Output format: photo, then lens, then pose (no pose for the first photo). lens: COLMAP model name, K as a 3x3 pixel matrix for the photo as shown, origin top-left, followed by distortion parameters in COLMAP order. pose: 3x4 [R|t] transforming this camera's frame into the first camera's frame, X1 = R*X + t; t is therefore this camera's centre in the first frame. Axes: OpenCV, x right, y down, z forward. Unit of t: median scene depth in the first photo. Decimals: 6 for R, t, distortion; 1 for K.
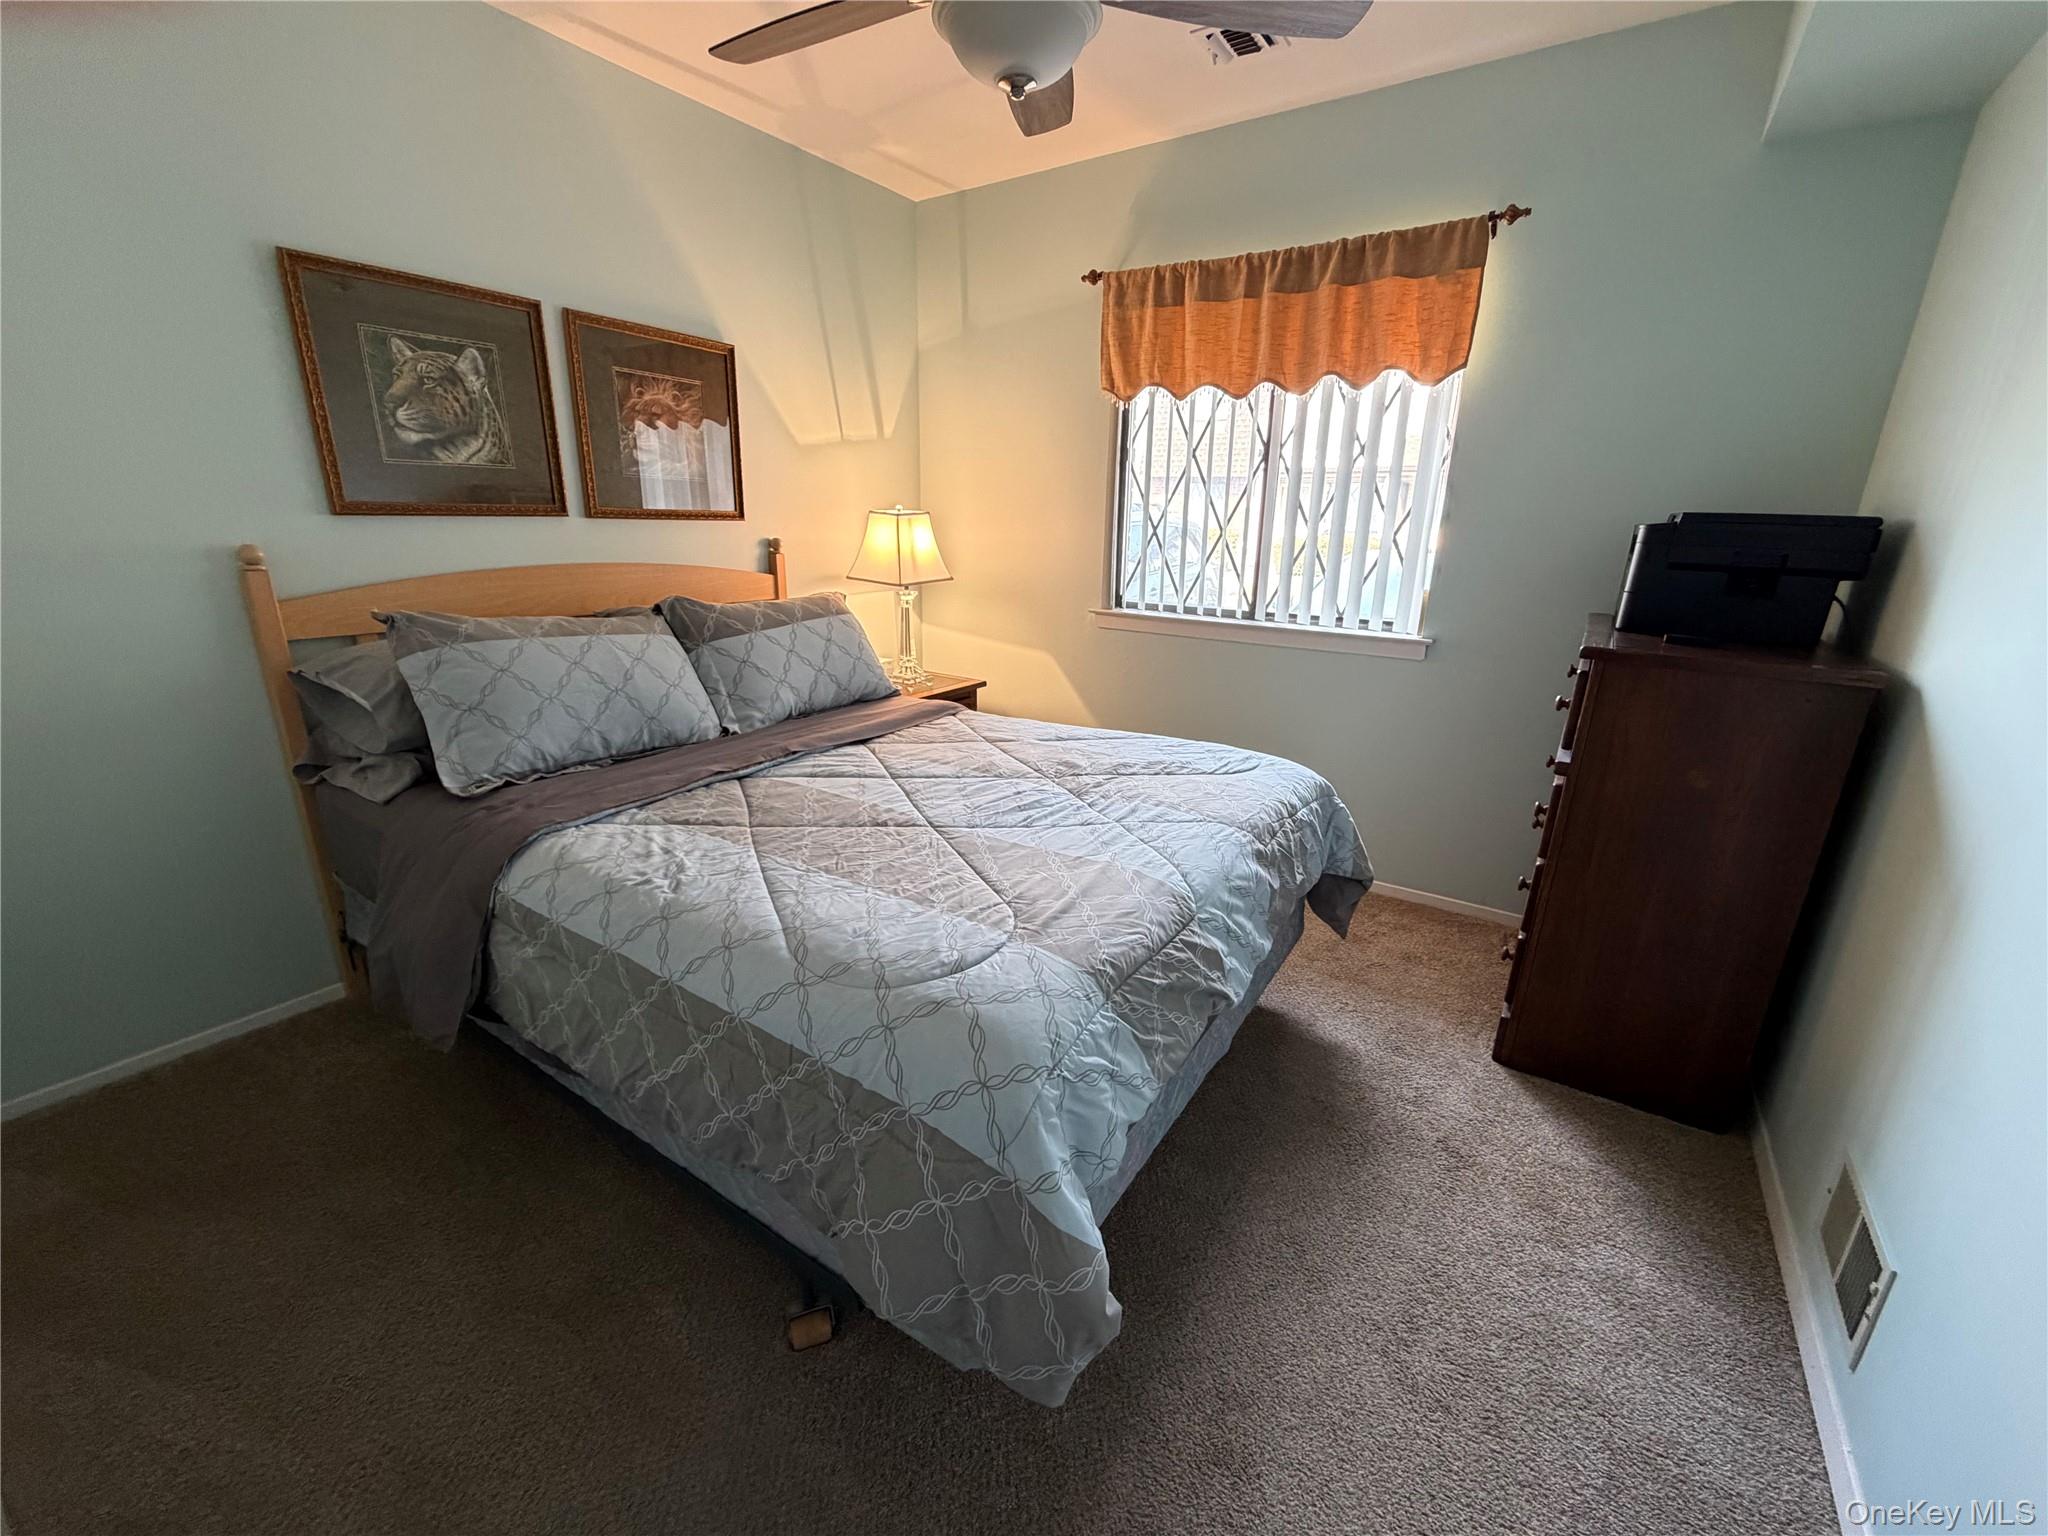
lens RADIAL K [[816.6, 0, 1018.7], [0, 816.6, 764.0], [0, 0, 1]] dist [0.000821, -0.000241]
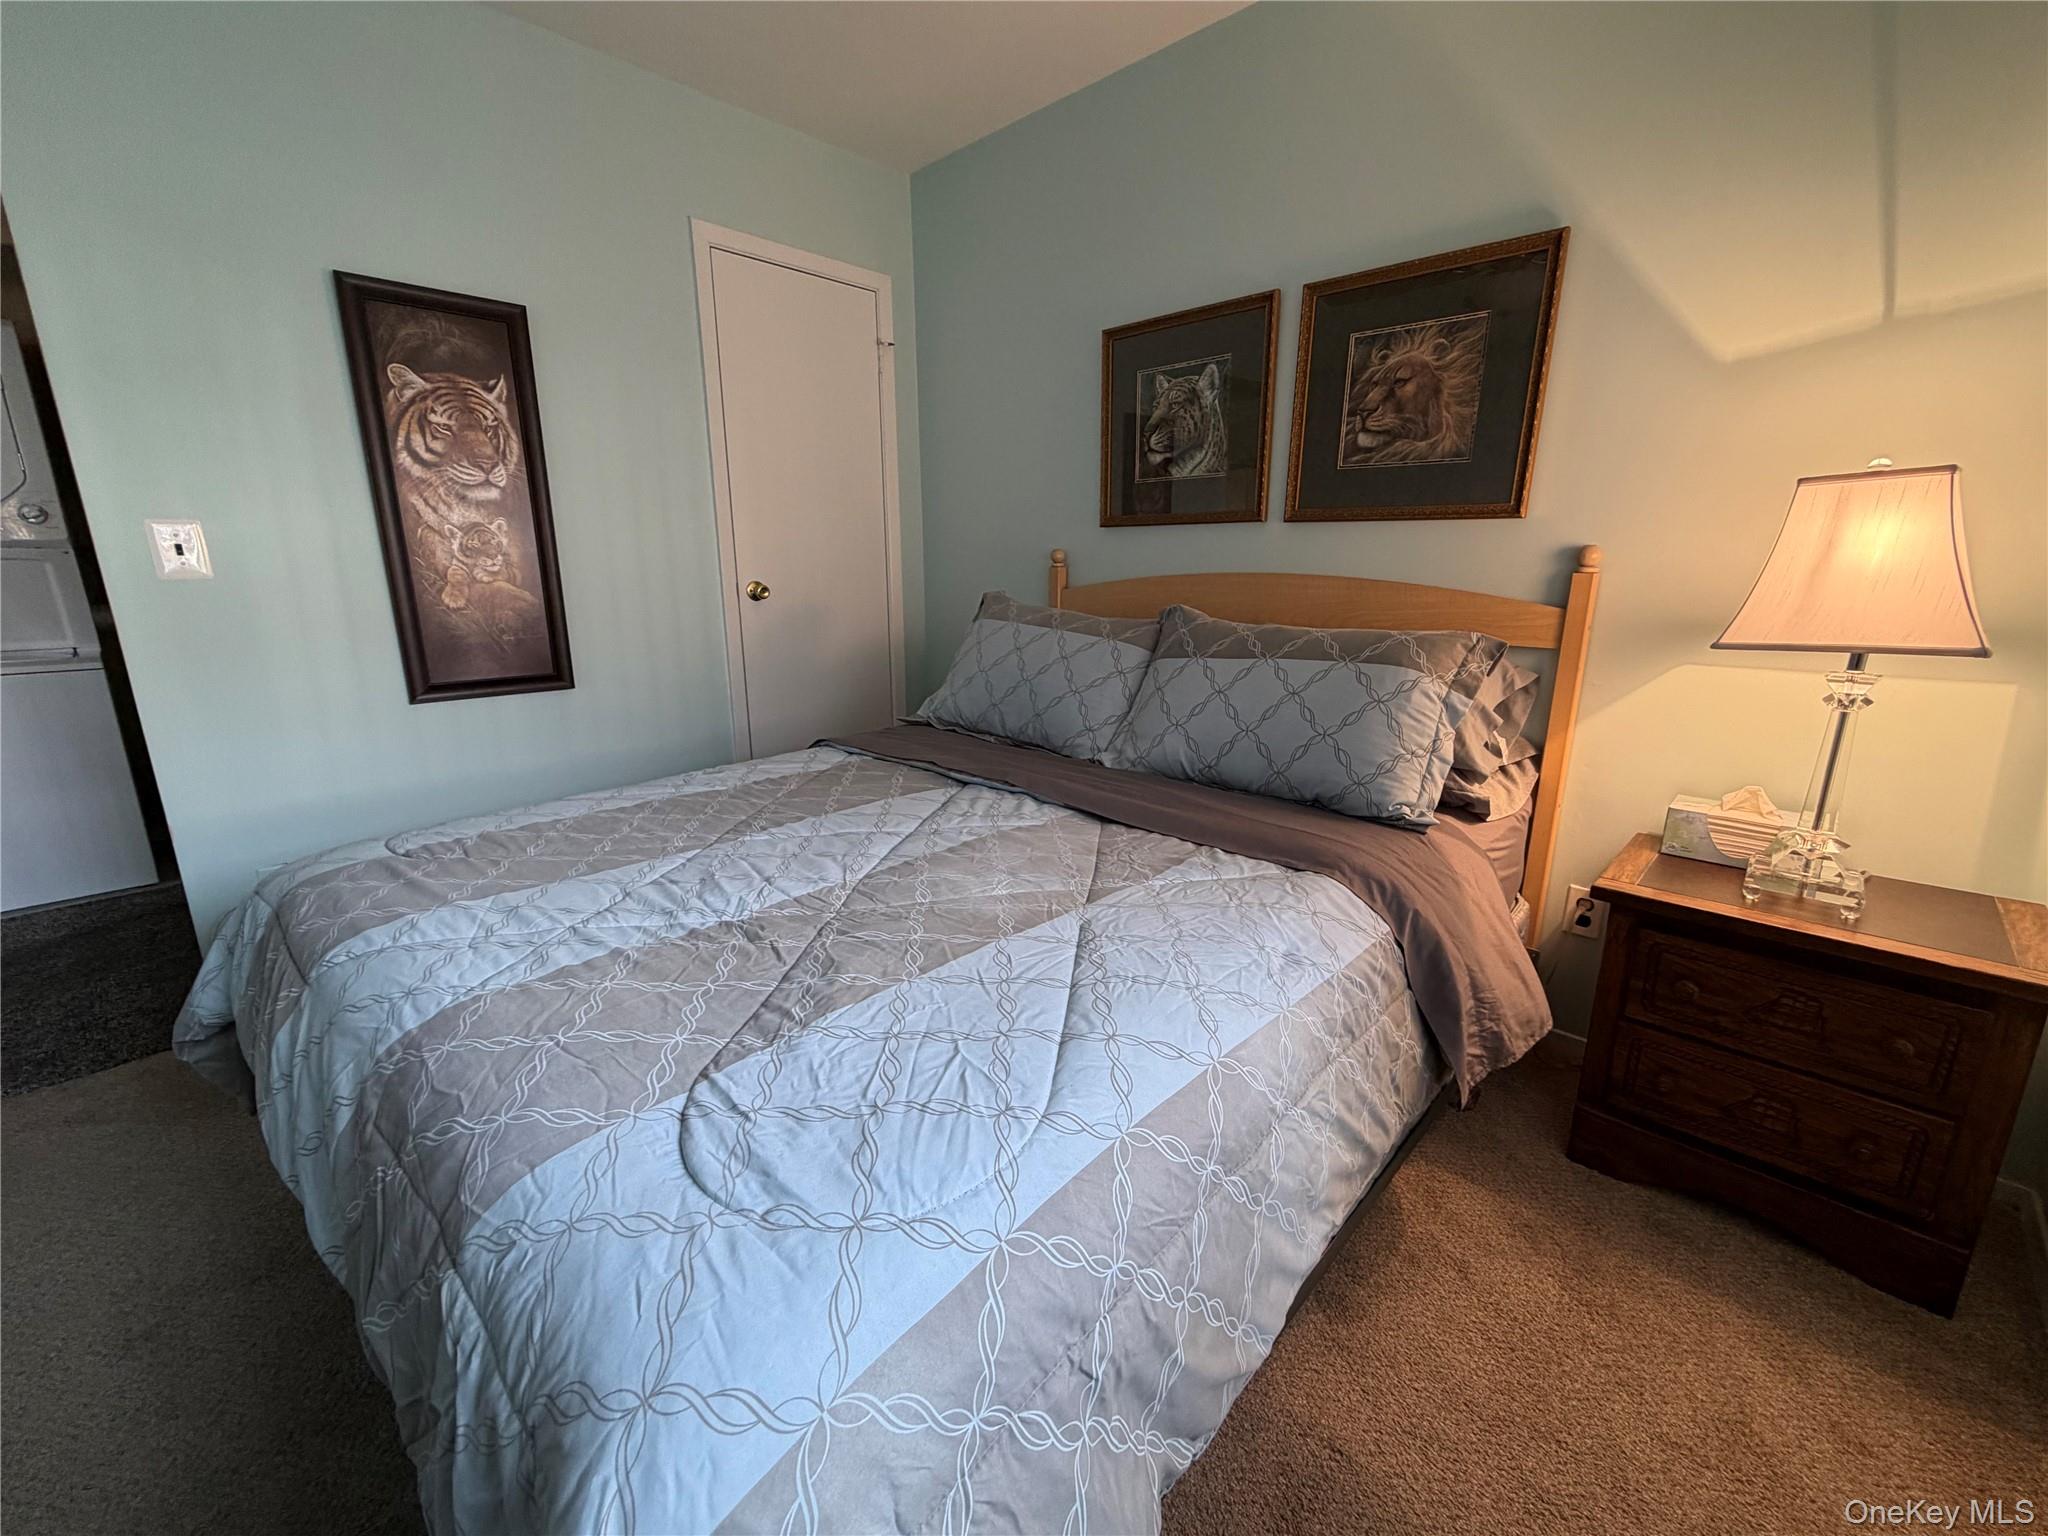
lens RADIAL K [[816.6, 0, 1015.7], [0, 816.6, 766.5], [0, 0, 1]] dist [0.000821, -0.000241]
pose [[-0.157537, 0.230034, -0.960347, 0.493755], [-0.289896, 0.918870, 0.267654, -0.241413], [0.944003, 0.320566, -0.078070, 1.007408]]
